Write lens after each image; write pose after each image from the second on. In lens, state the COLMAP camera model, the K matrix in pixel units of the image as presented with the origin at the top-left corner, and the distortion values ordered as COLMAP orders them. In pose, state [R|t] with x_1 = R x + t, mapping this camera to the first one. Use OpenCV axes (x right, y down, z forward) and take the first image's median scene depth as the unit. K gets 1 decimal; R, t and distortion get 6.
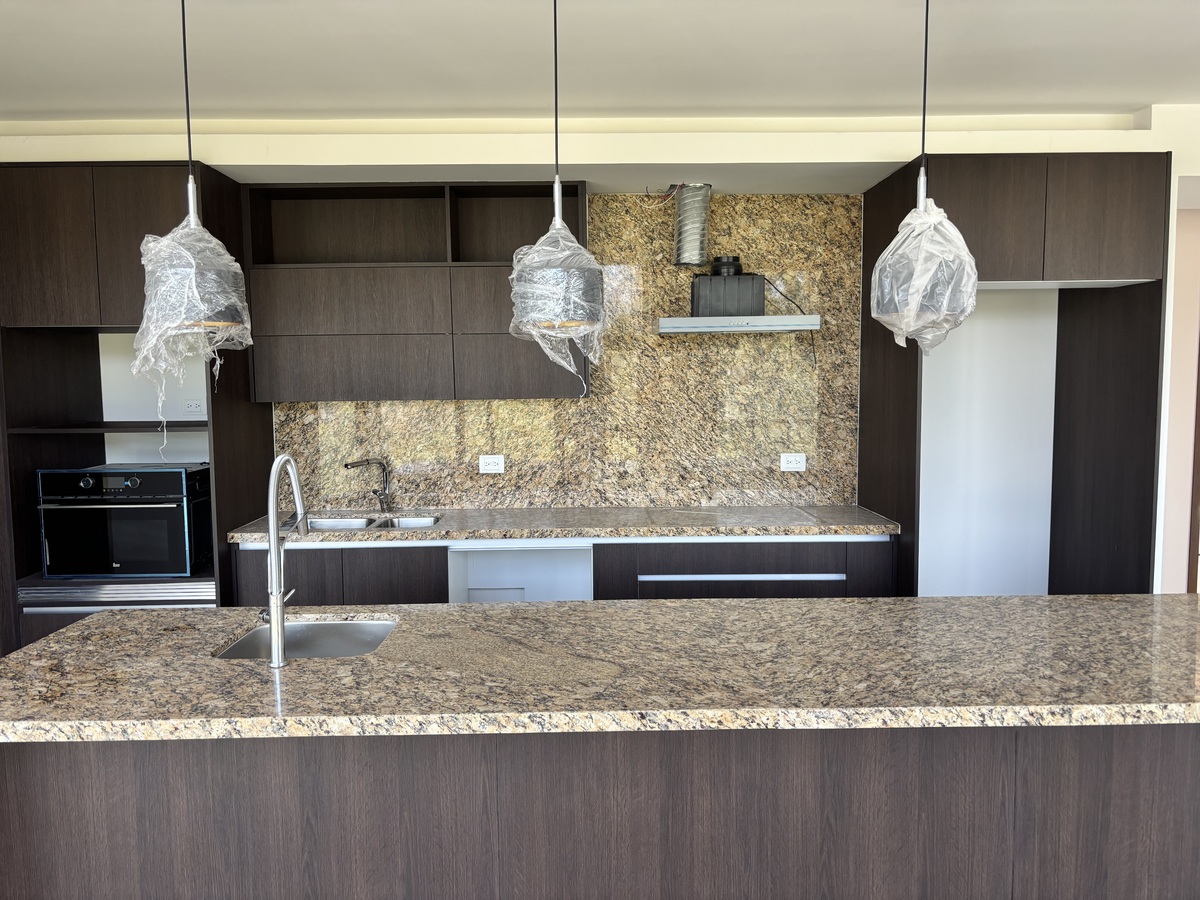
lens RADIAL K [[900.7, 0, 601.2], [0, 900.7, 461.9], [0, 0, 1]] dist [0.007320, -0.013958]
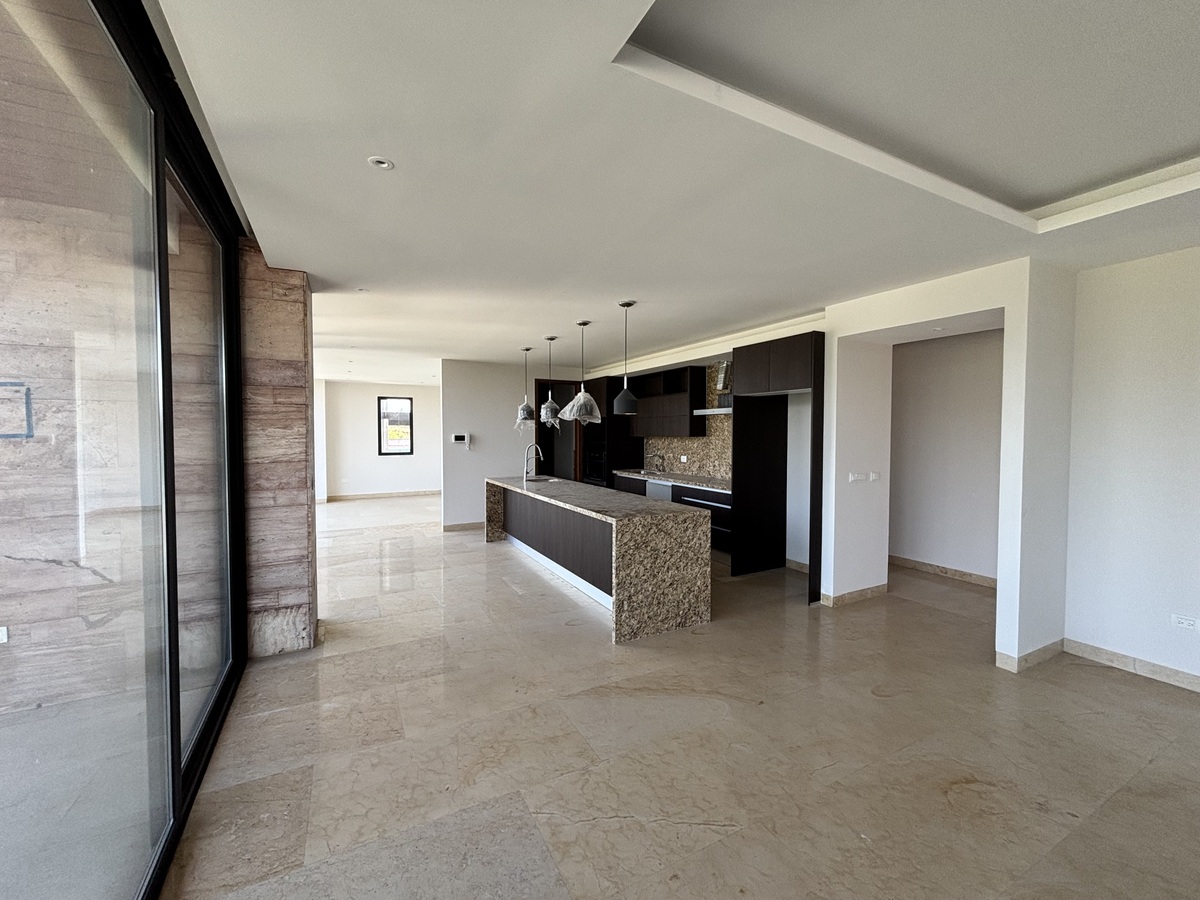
lens RADIAL K [[485.5, 0, 596.1], [0, 485.5, 446.6], [0, 0, 1]] dist [0.006337, -0.001284]
pose [[0.442186, 0.038393, -0.896101, 1.191103], [-0.089482, 0.995987, -0.001482, -0.009924], [0.892449, 0.080840, 0.443847, 0.017514]]
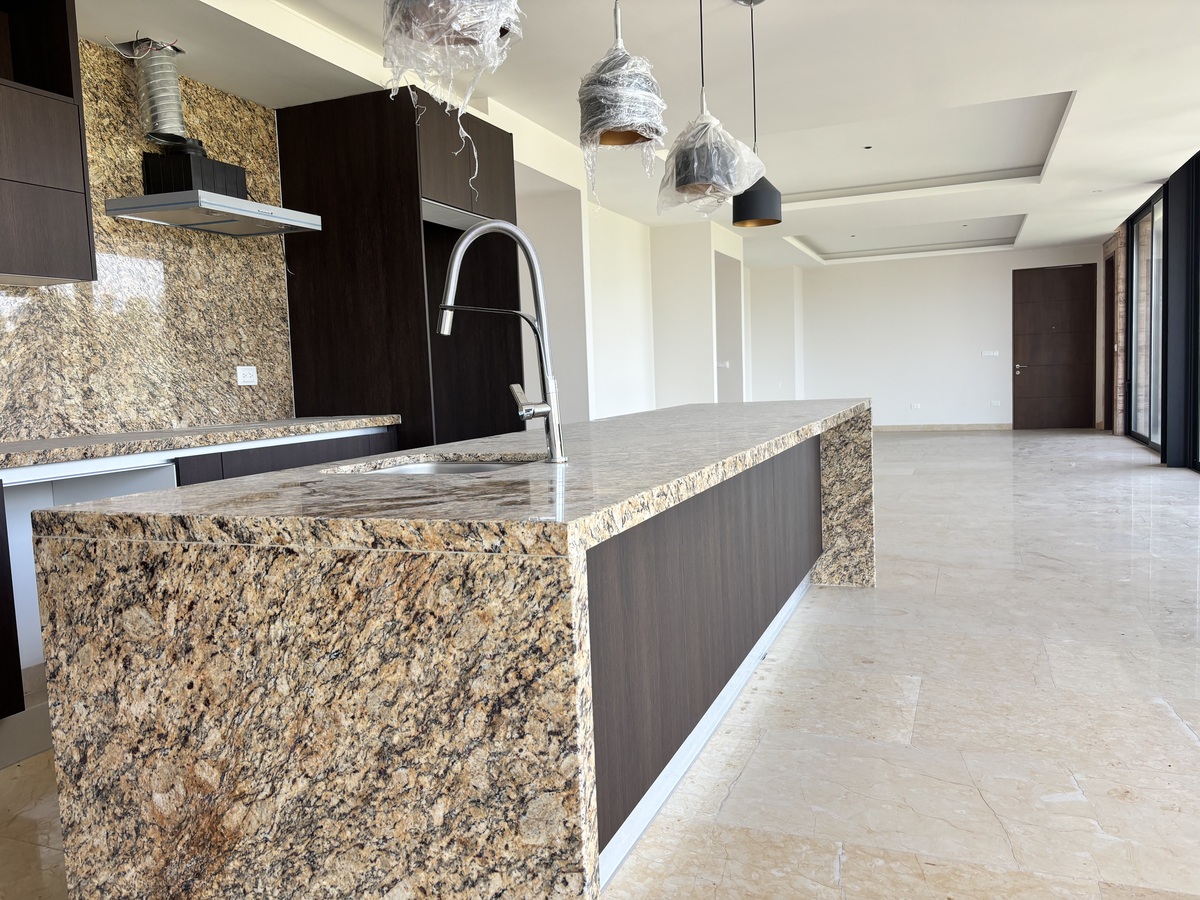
lens RADIAL K [[900.7, 0, 599.5], [0, 900.7, 442.2], [0, 0, 1]] dist [0.007320, -0.013958]
pose [[0.369904, -0.073084, 0.926191, -0.532651], [0.123691, 0.991901, 0.028869, 0.088084], [-0.920799, 0.103883, 0.375948, 0.312568]]
